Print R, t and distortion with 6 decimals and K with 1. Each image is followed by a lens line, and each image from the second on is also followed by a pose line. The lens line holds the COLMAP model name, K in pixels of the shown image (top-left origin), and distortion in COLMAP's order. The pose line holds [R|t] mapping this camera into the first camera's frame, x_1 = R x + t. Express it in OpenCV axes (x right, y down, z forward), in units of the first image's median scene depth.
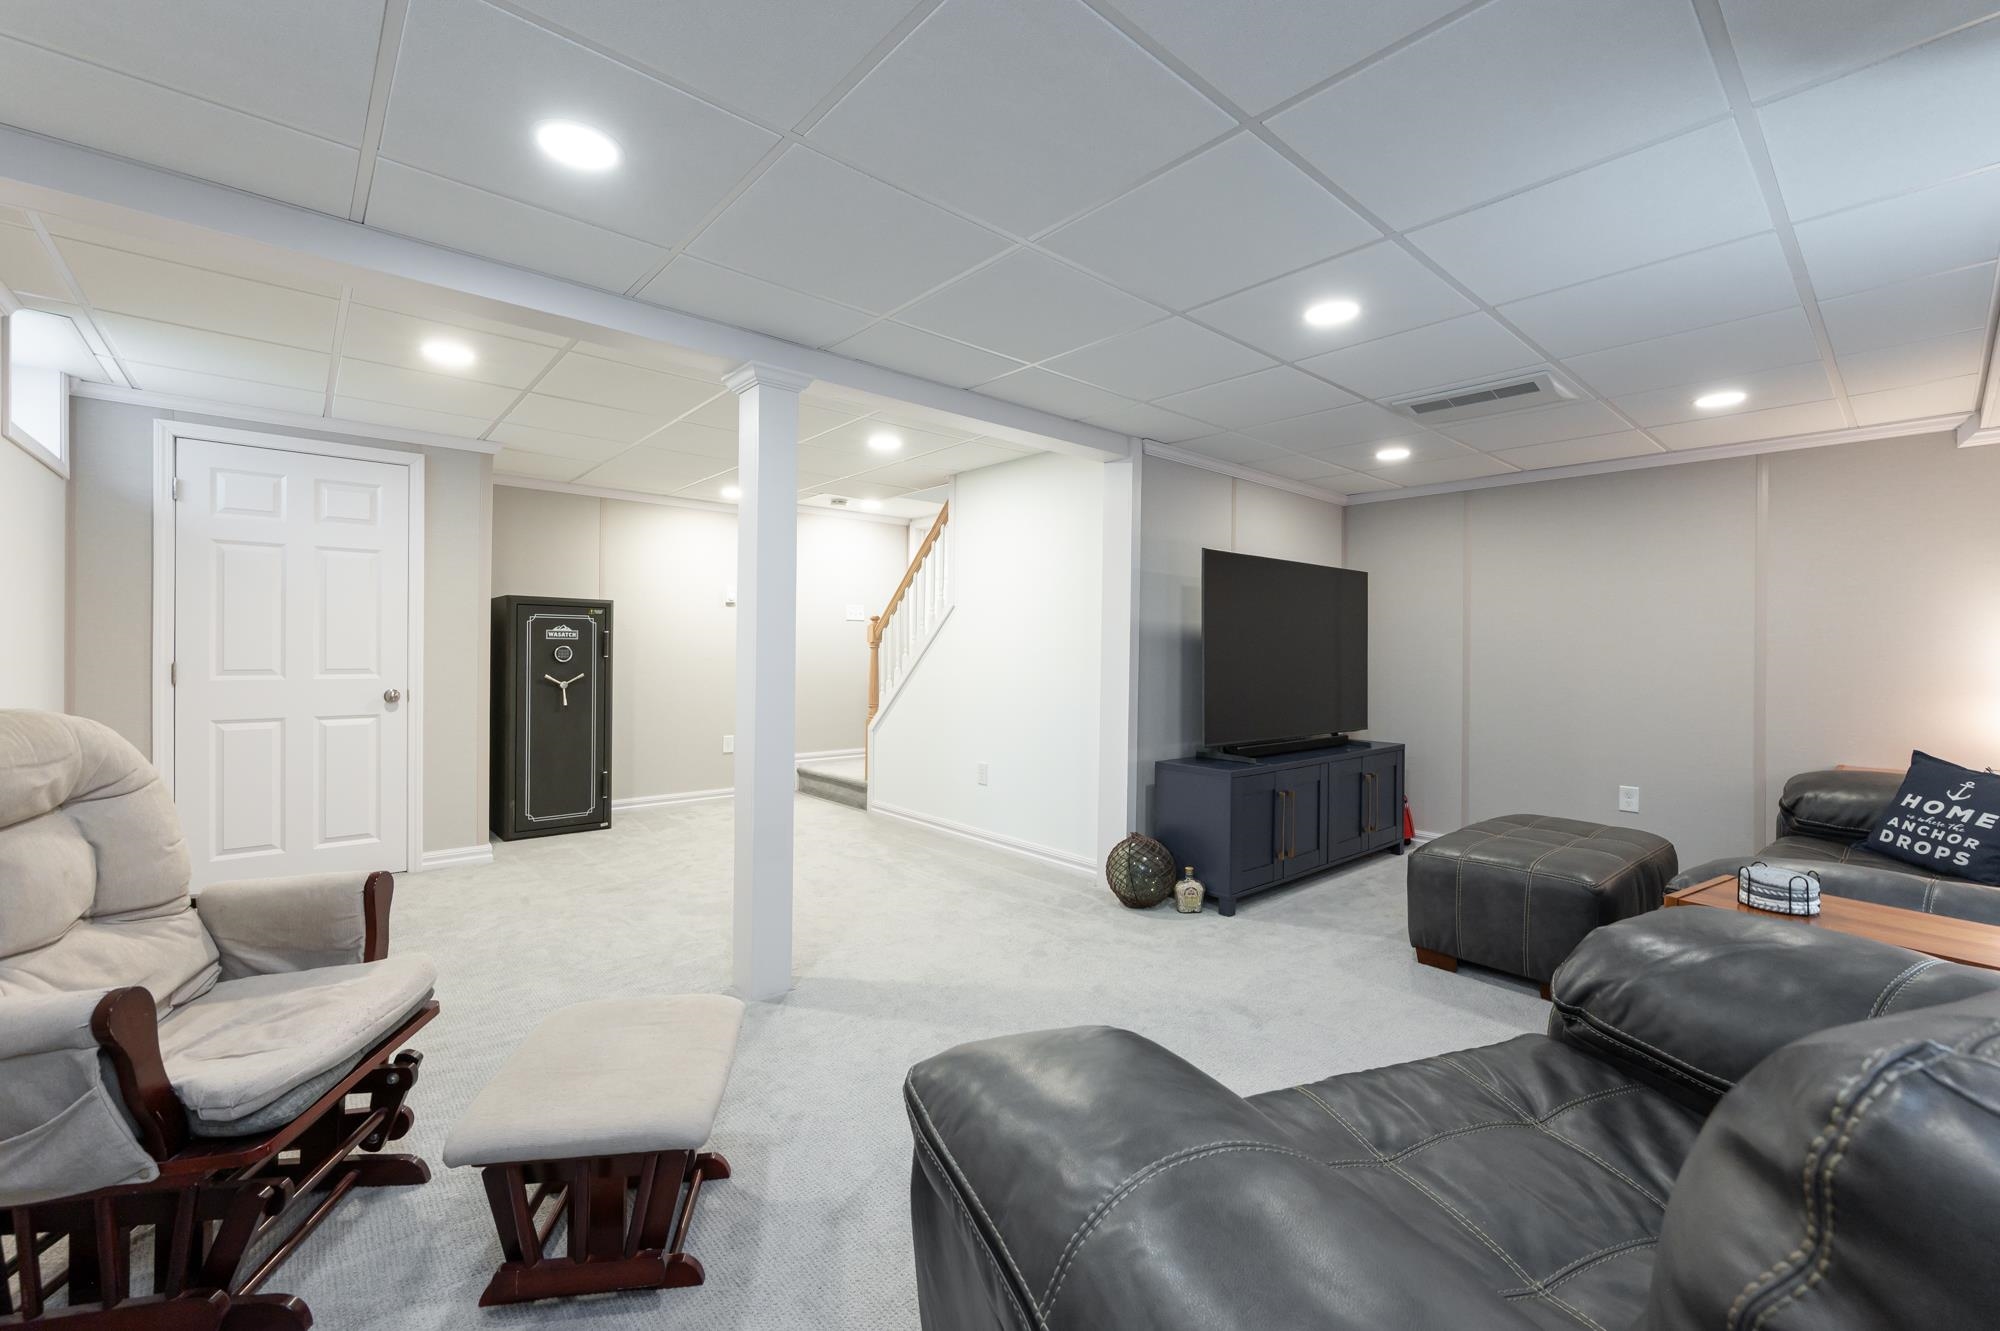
lens RADIAL K [[812.8, 0, 998.3], [0, 812.8, 654.9], [0, 0, 1]] dist [-0.000169, 0.000097]
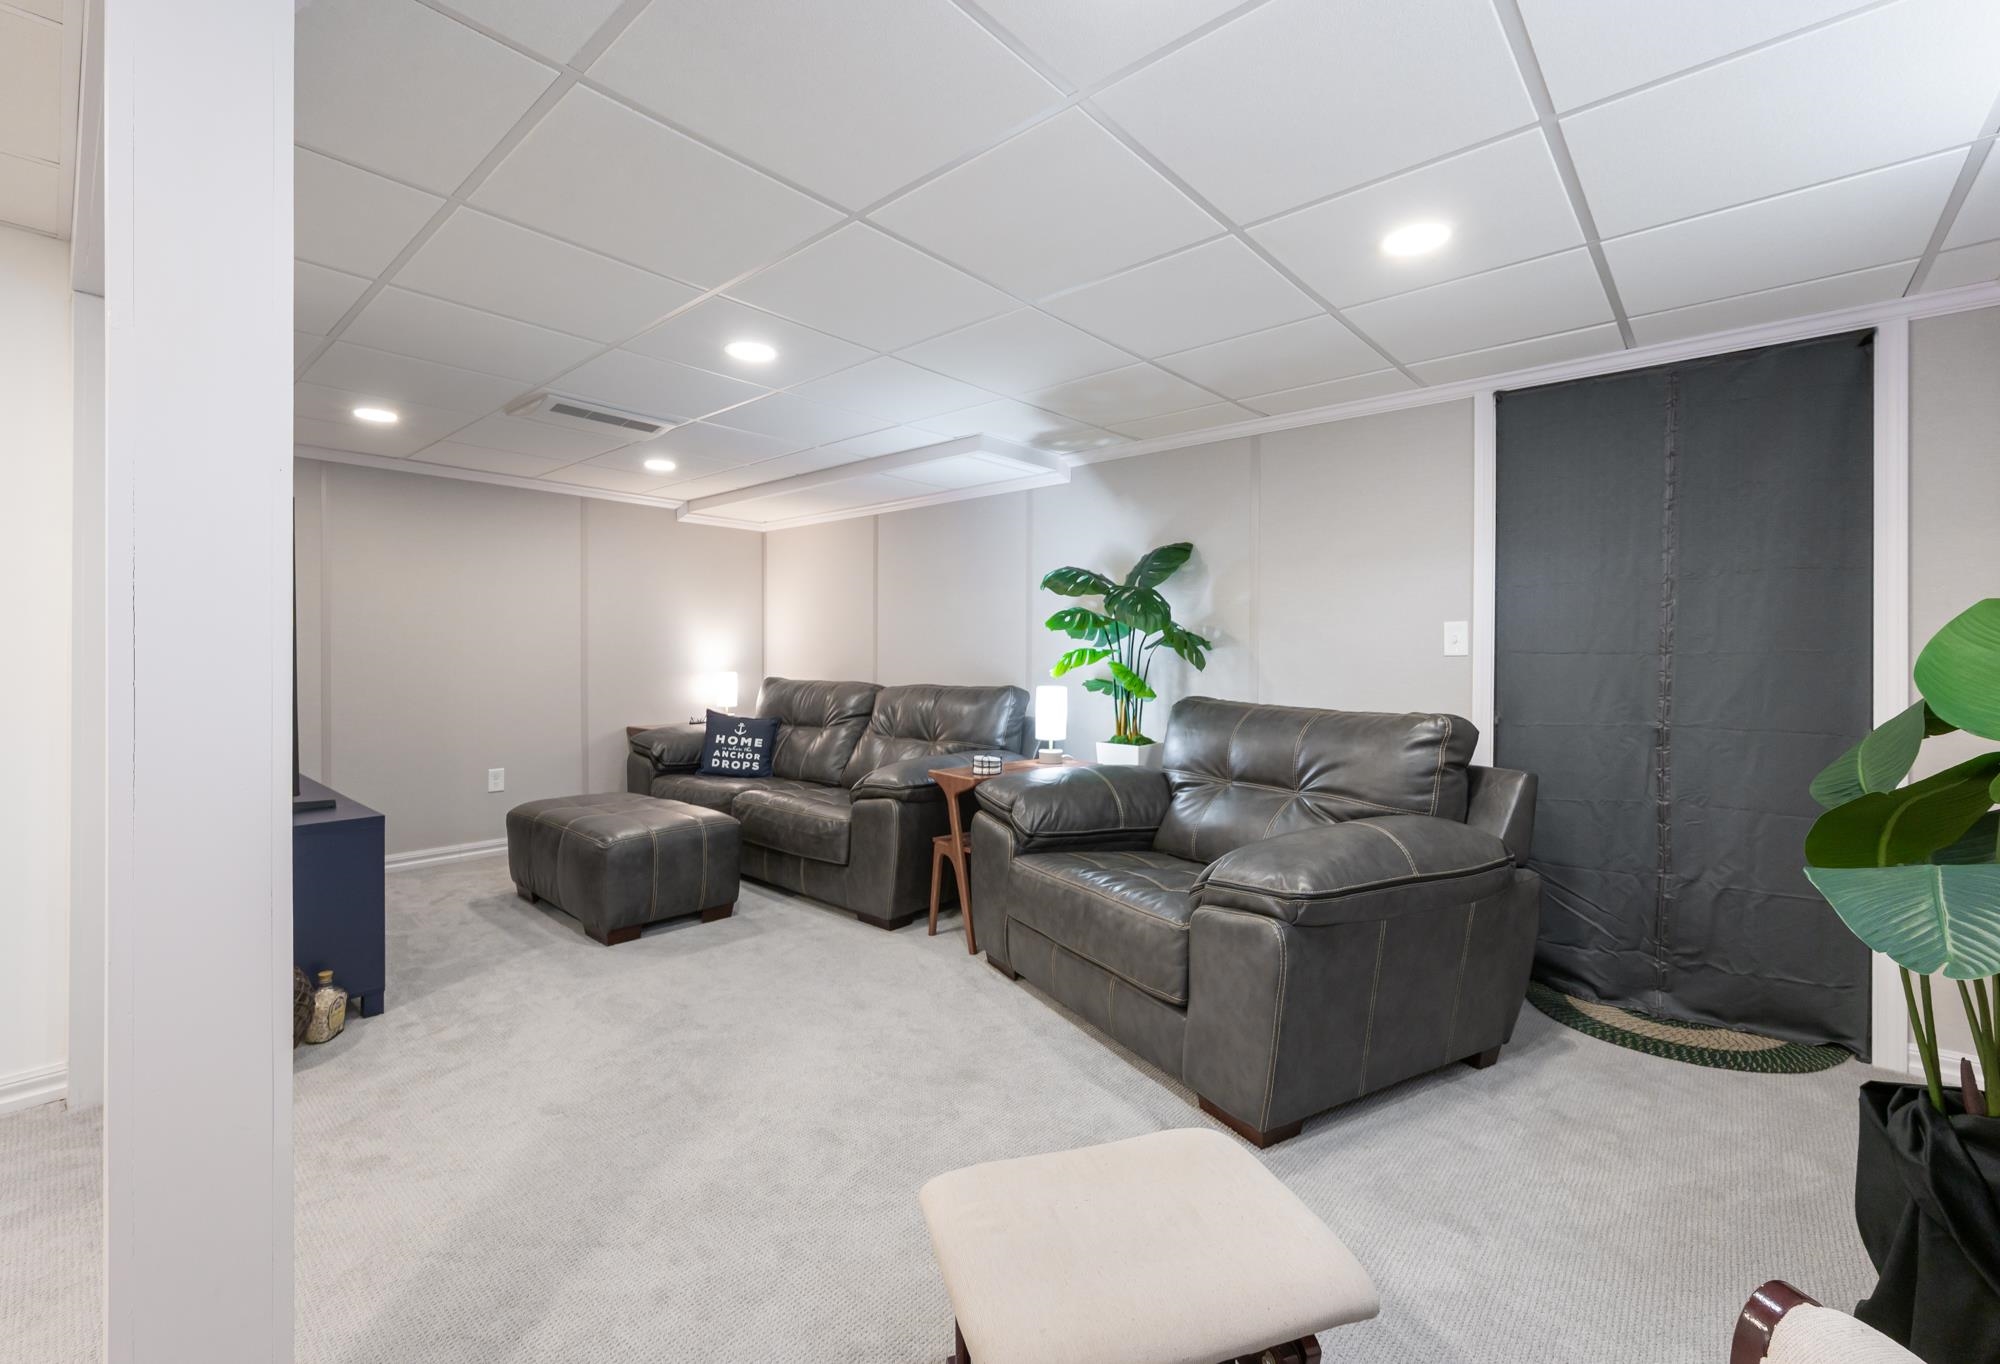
lens RADIAL K [[855.4, 0, 989.2], [0, 855.4, 653.9], [0, 0, 1]] dist [0.000459, 0.000371]
pose [[-0.106048, -0.013350, 0.994271, -0.644729], [0.000945, 0.999908, 0.013527, -0.014736], [-0.994361, 0.002374, -0.106026, 0.640166]]
